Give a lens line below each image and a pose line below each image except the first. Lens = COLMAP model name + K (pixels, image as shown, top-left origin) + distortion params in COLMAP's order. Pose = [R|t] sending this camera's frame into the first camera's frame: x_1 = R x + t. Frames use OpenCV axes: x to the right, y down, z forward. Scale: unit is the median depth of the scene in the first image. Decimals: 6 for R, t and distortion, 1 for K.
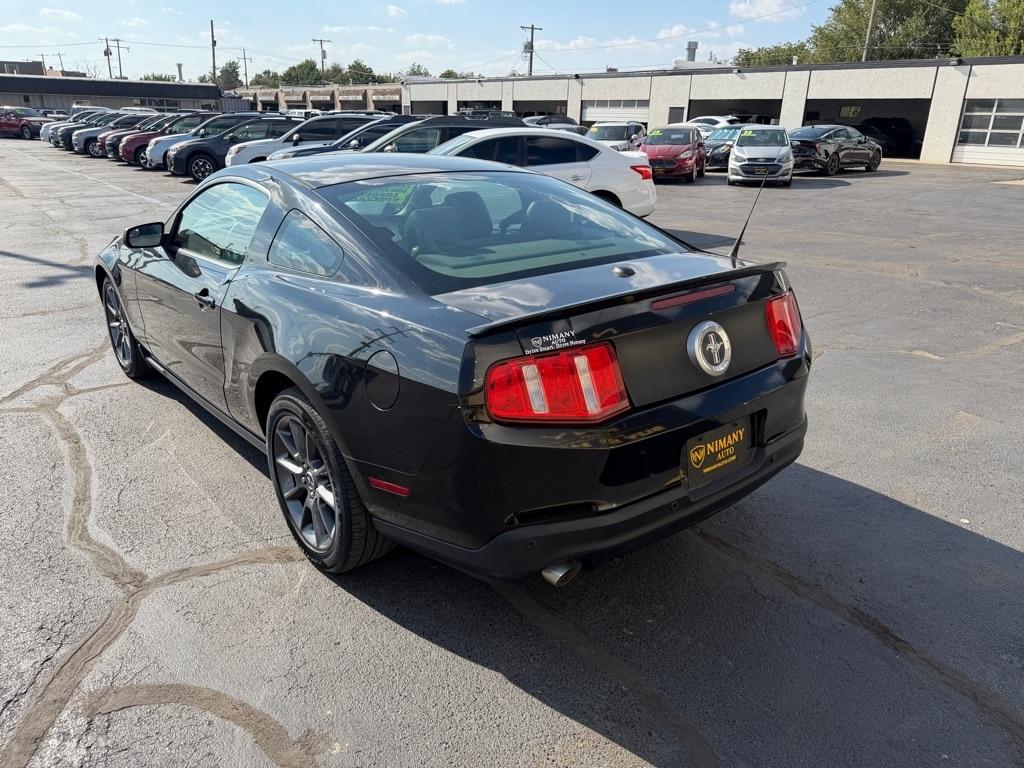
lens RADIAL K [[709.2, 0, 498.4], [0, 709.2, 364.7], [0, 0, 1]] dist [0.050170, -0.050044]
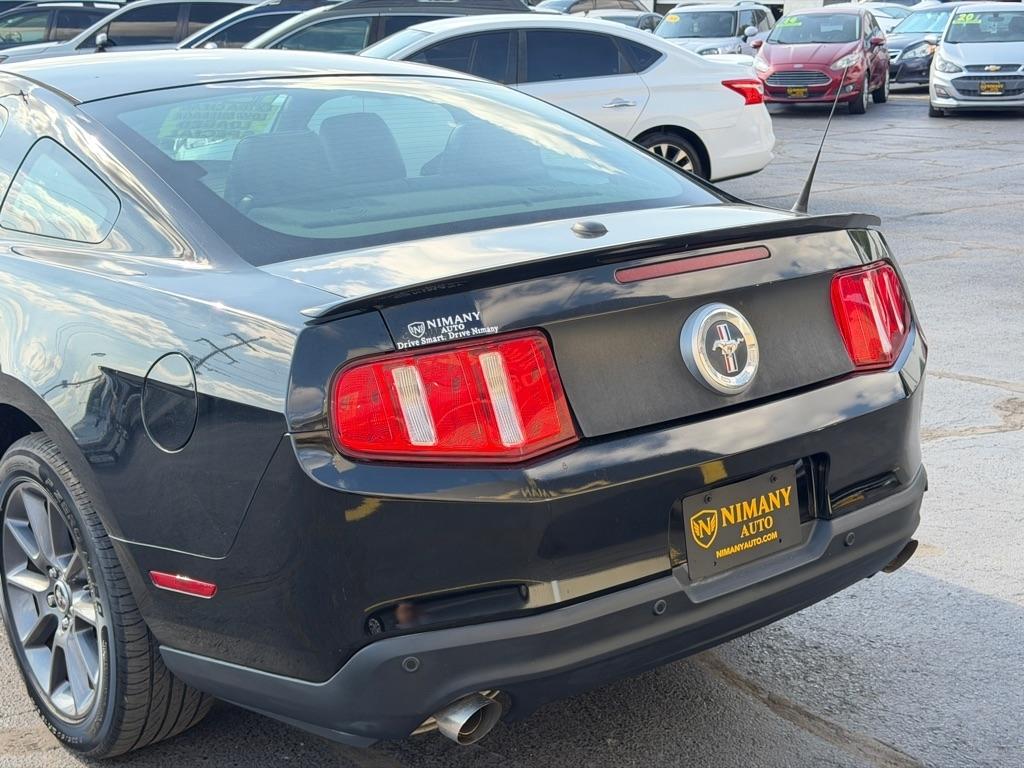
lens RADIAL K [[1404.7, 0, 502.1], [0, 1404.7, 376.8], [0, 0, 1]] dist [0.095473, 0.000000]
pose [[0.999901, -0.013180, -0.004861, 0.057930], [0.012786, 0.997201, -0.073670, 0.042938], [0.005818, 0.073601, 0.997271, -0.093844]]
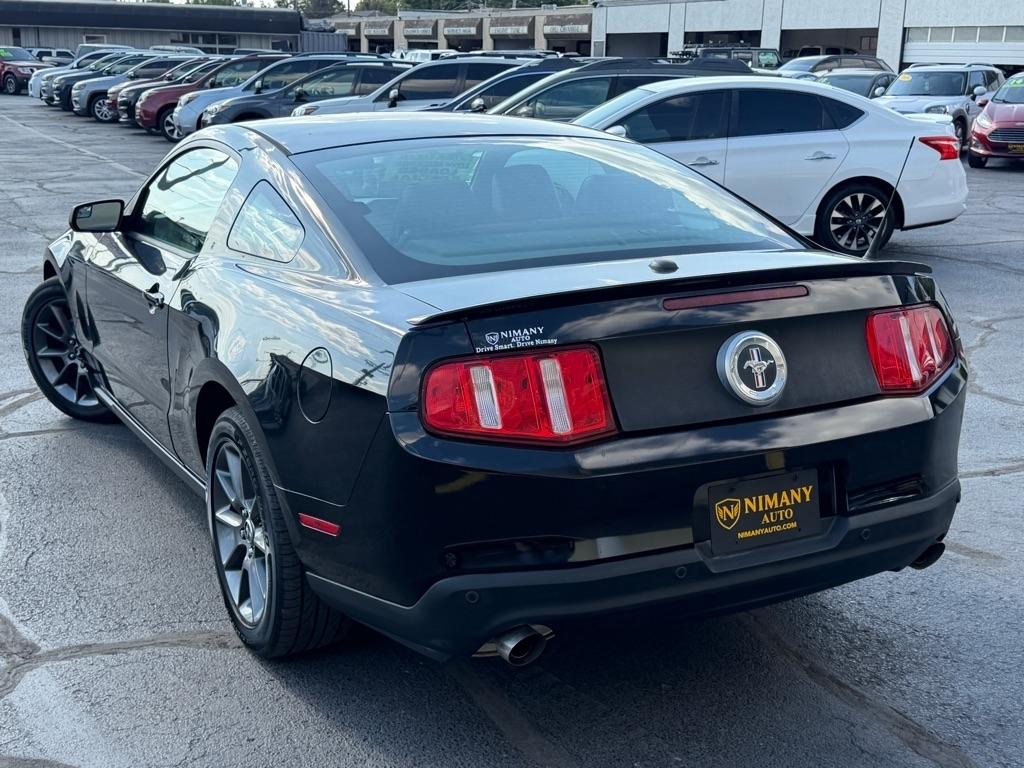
lens RADIAL K [[1248.6, 0, 506.7], [0, 1248.6, 386.7], [0, 0, 1]] dist [0.079806, 0.000000]
pose [[0.980958, 0.044431, -0.189069, 0.145197], [-0.059288, 0.995519, -0.073664, 0.053129], [0.184949, 0.083471, 0.979197, -0.155385]]
